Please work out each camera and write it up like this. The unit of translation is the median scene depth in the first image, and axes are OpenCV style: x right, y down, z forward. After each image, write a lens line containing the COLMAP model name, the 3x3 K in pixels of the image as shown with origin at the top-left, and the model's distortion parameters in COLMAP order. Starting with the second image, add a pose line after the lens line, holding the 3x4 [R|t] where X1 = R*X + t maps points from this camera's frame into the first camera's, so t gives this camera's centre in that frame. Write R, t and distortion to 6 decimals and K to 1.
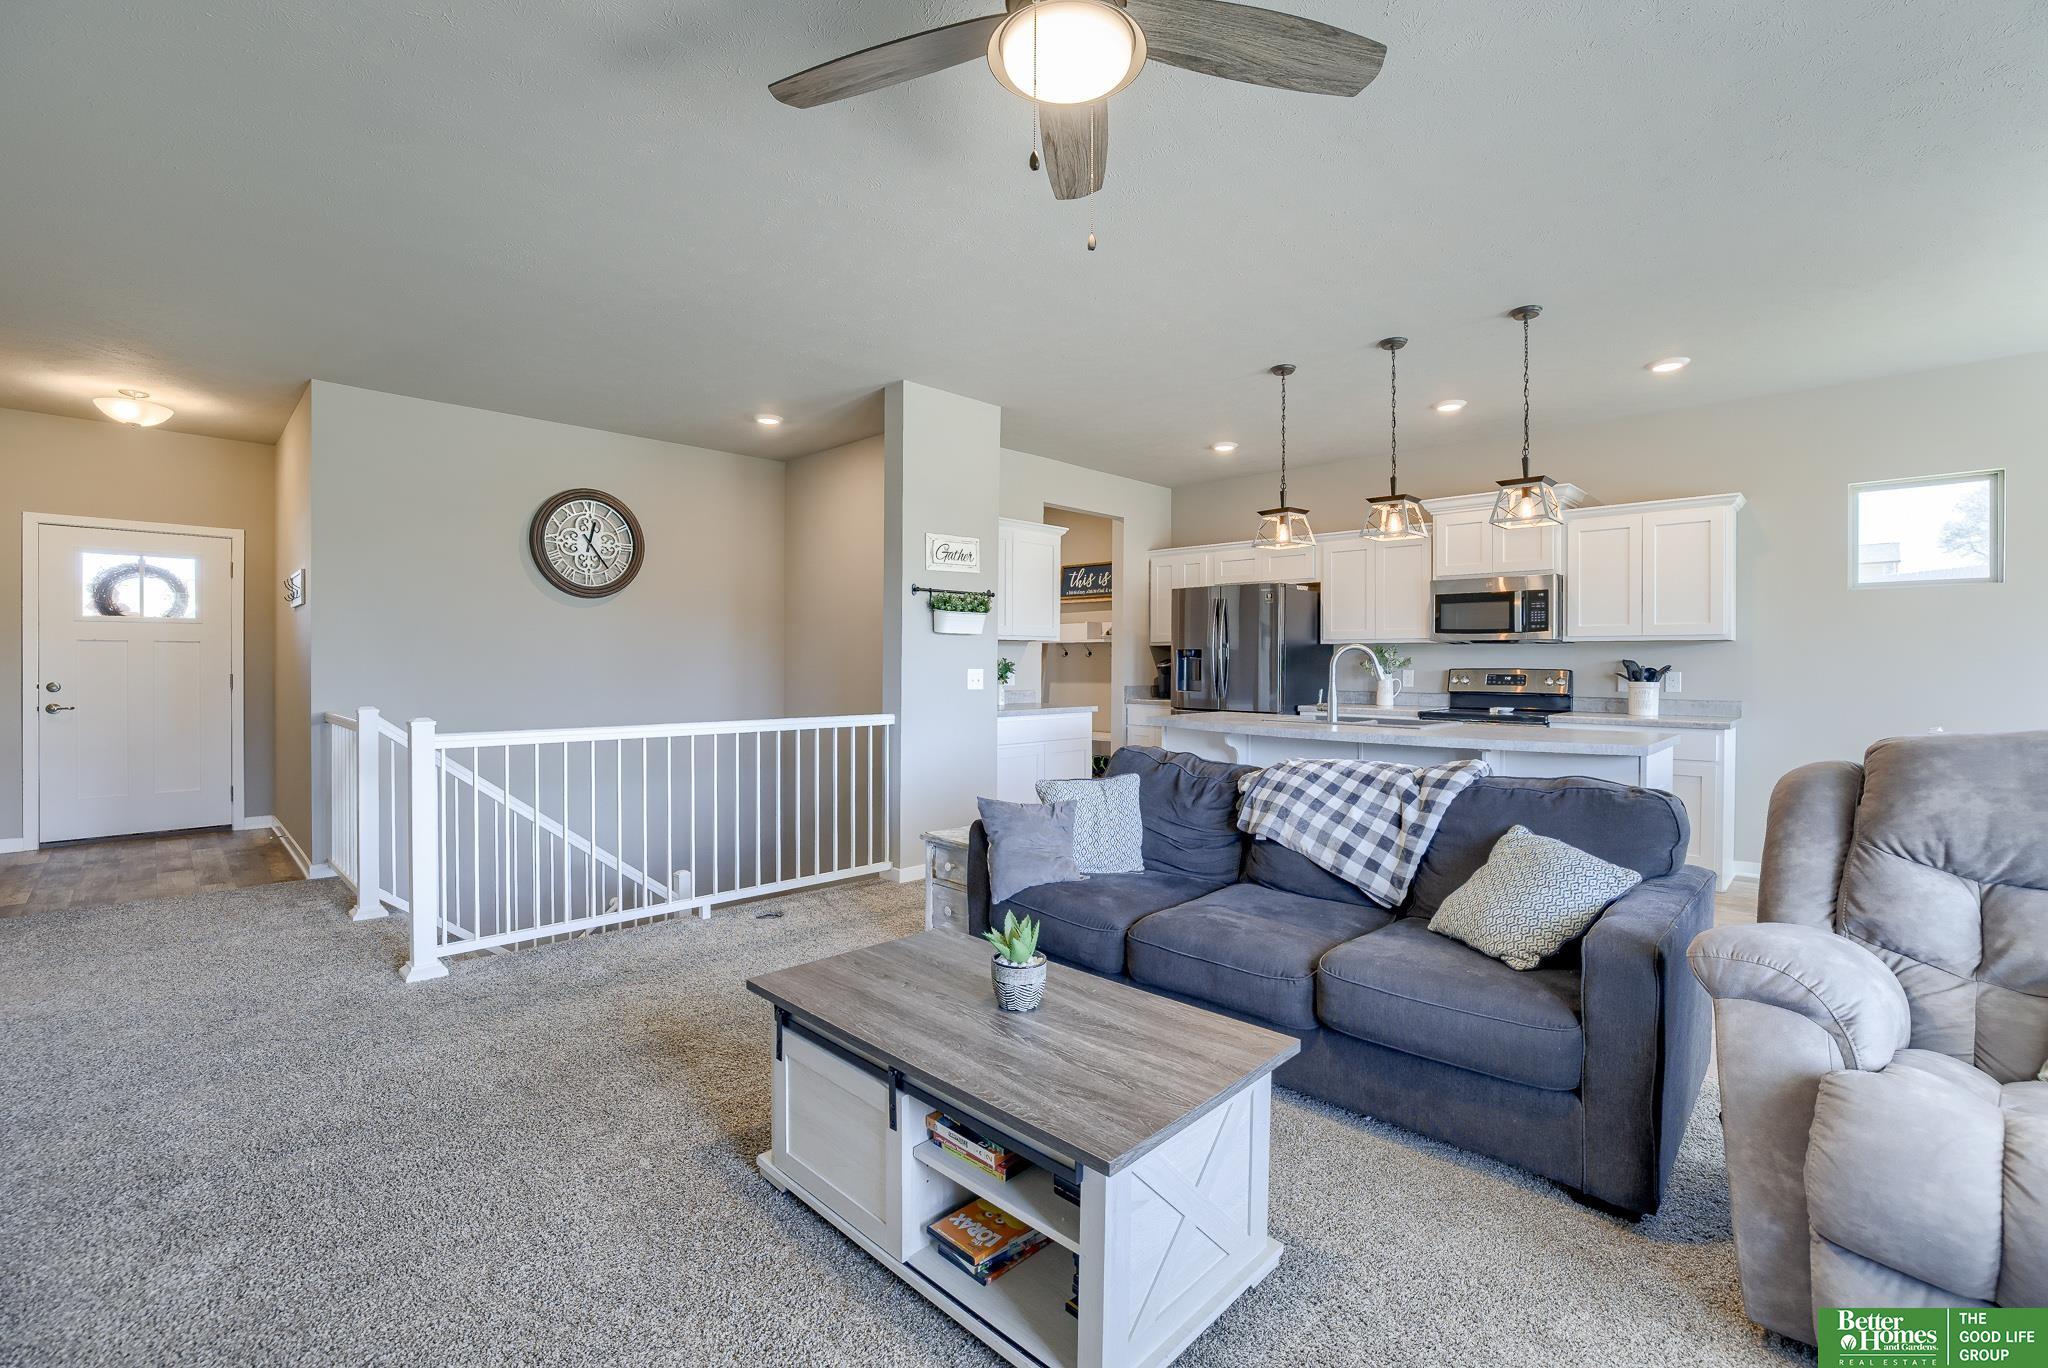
lens RADIAL K [[894.5, 0, 1046.5], [0, 894.5, 668.8], [0, 0, 1]] dist [-0.033701, 0.004307]
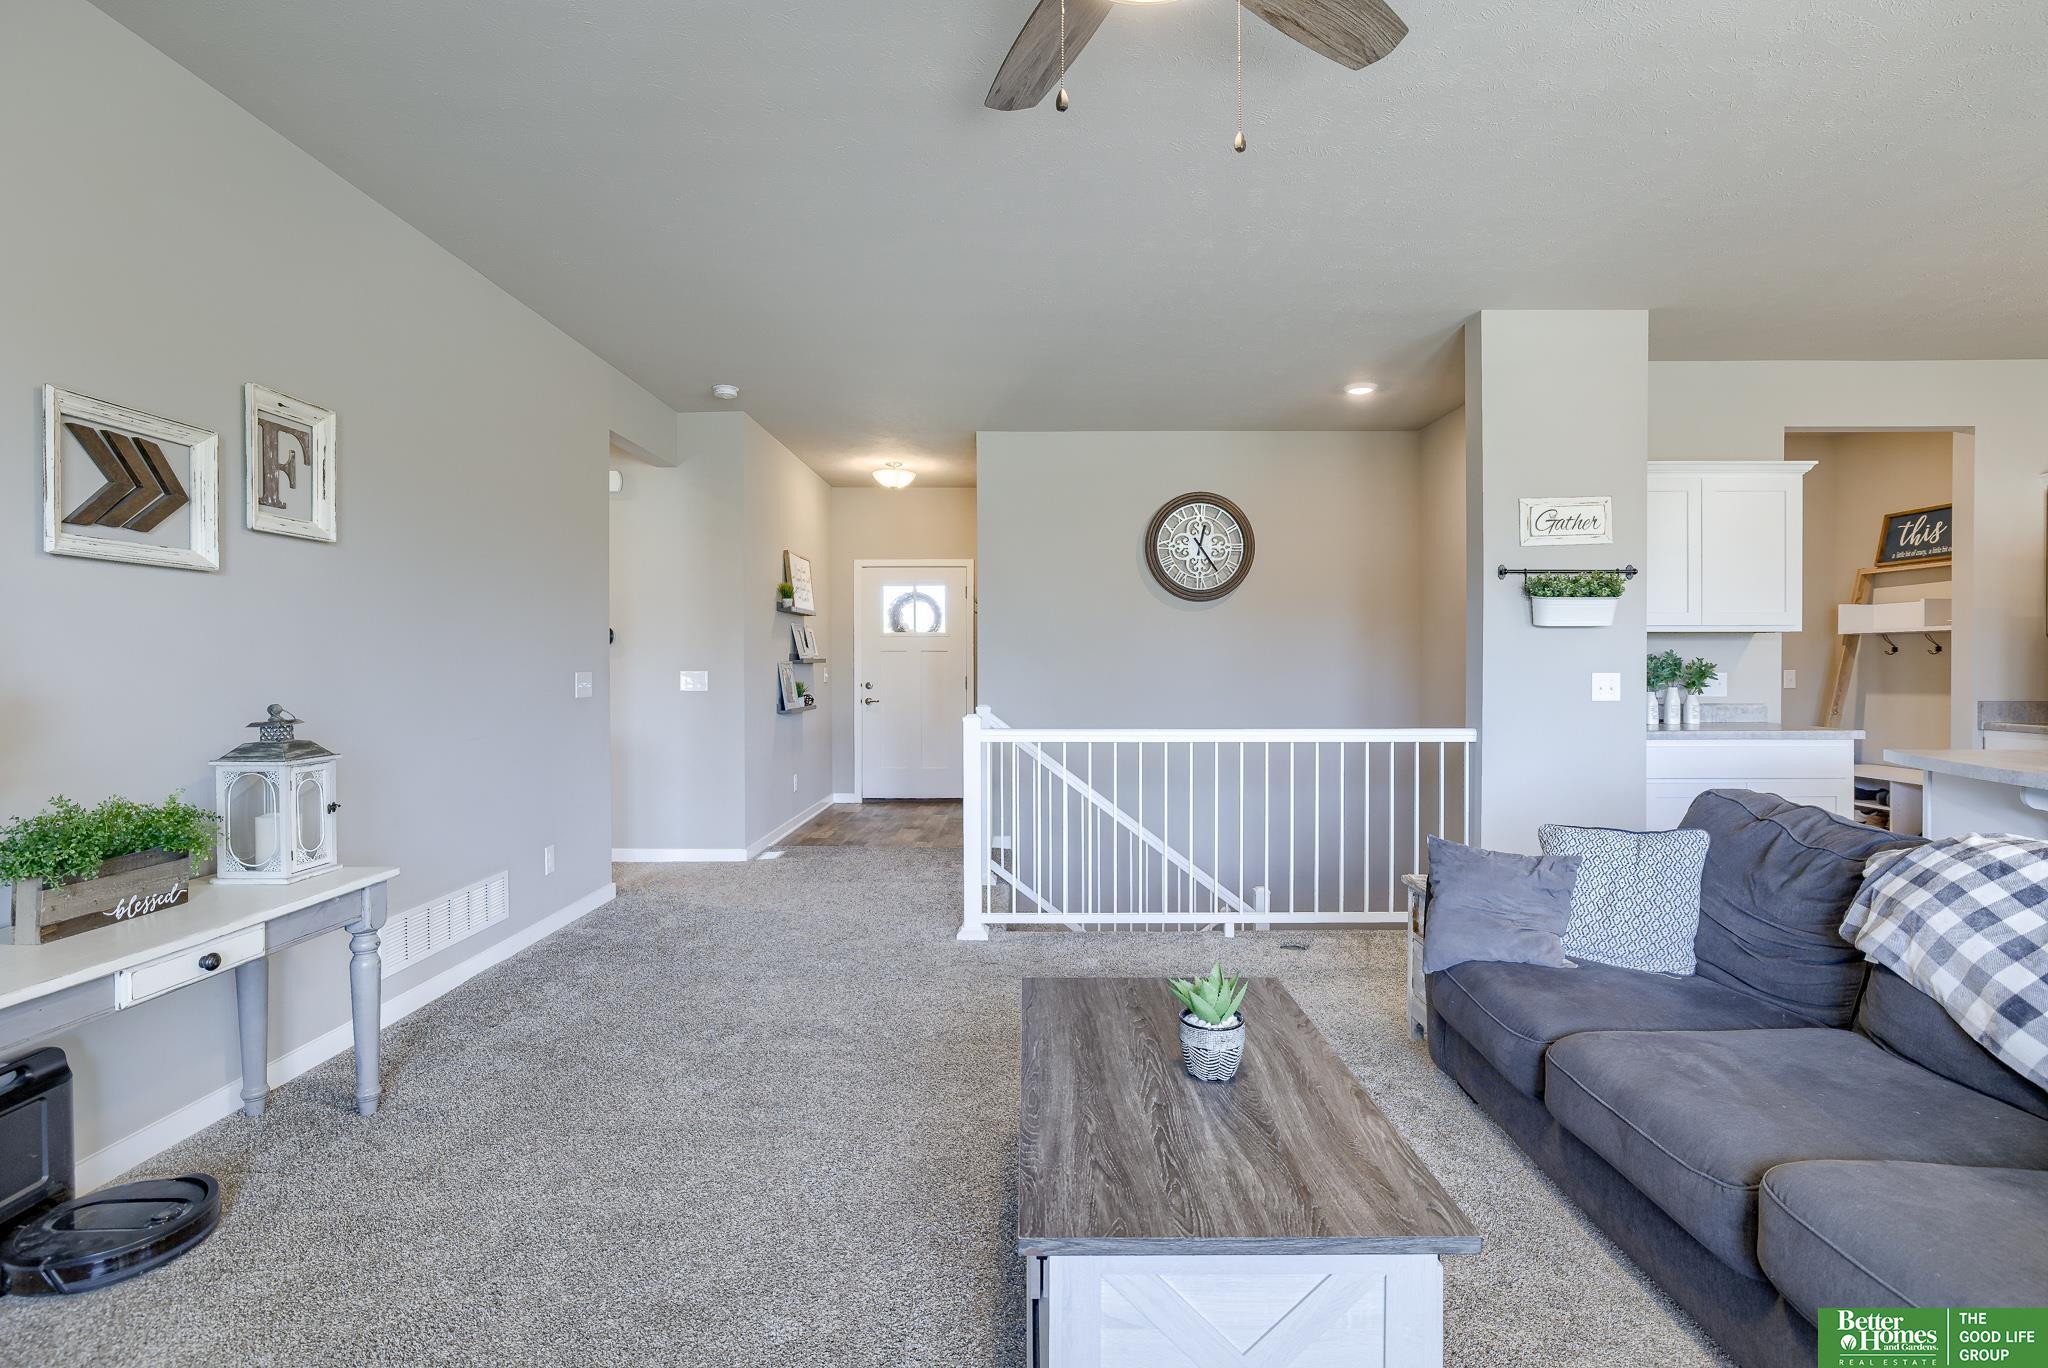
lens RADIAL K [[1013.9, 0, 1025.3], [0, 1013.9, 671.1], [0, 0, 1]] dist [-0.028966, 0.012807]
pose [[0.685378, -0.000279, -0.728187, 0.194895], [-0.000891, 0.999999, -0.001221, 0.000161], [0.728187, 0.001485, 0.685377, 0.079595]]
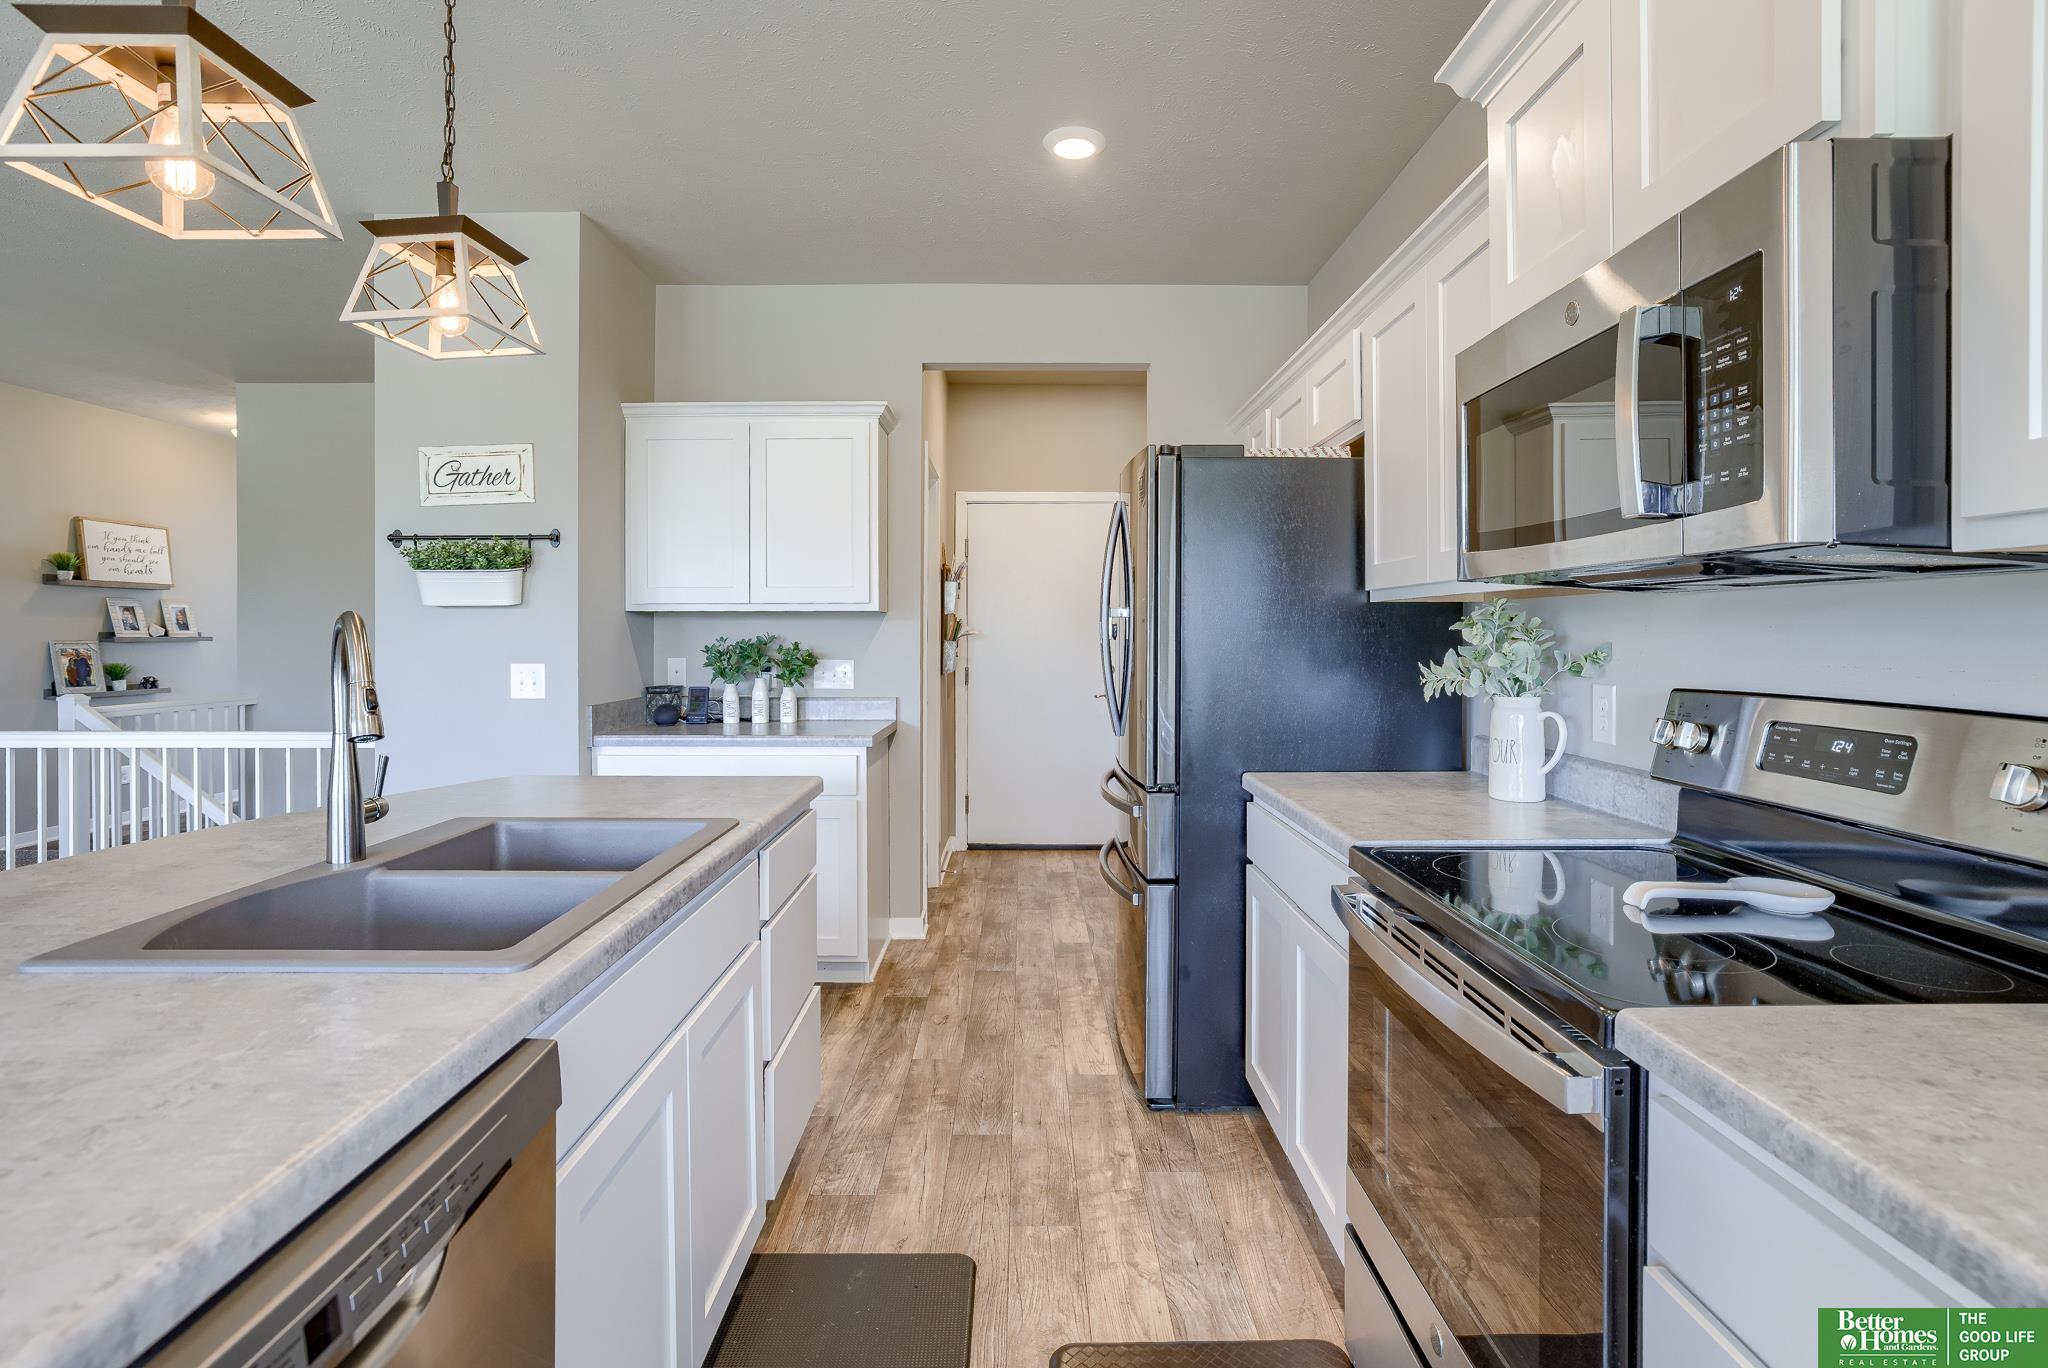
lens RADIAL K [[989.8, 0, 1021.4], [0, 989.8, 642.8], [0, 0, 1]] dist [-0.032410, 0.017037]
pose [[0.691000, 0.002387, -0.722851, 0.611446], [-0.001139, 0.999997, 0.002214, -0.015470], [0.722854, -0.000707, 0.691001, 0.776710]]
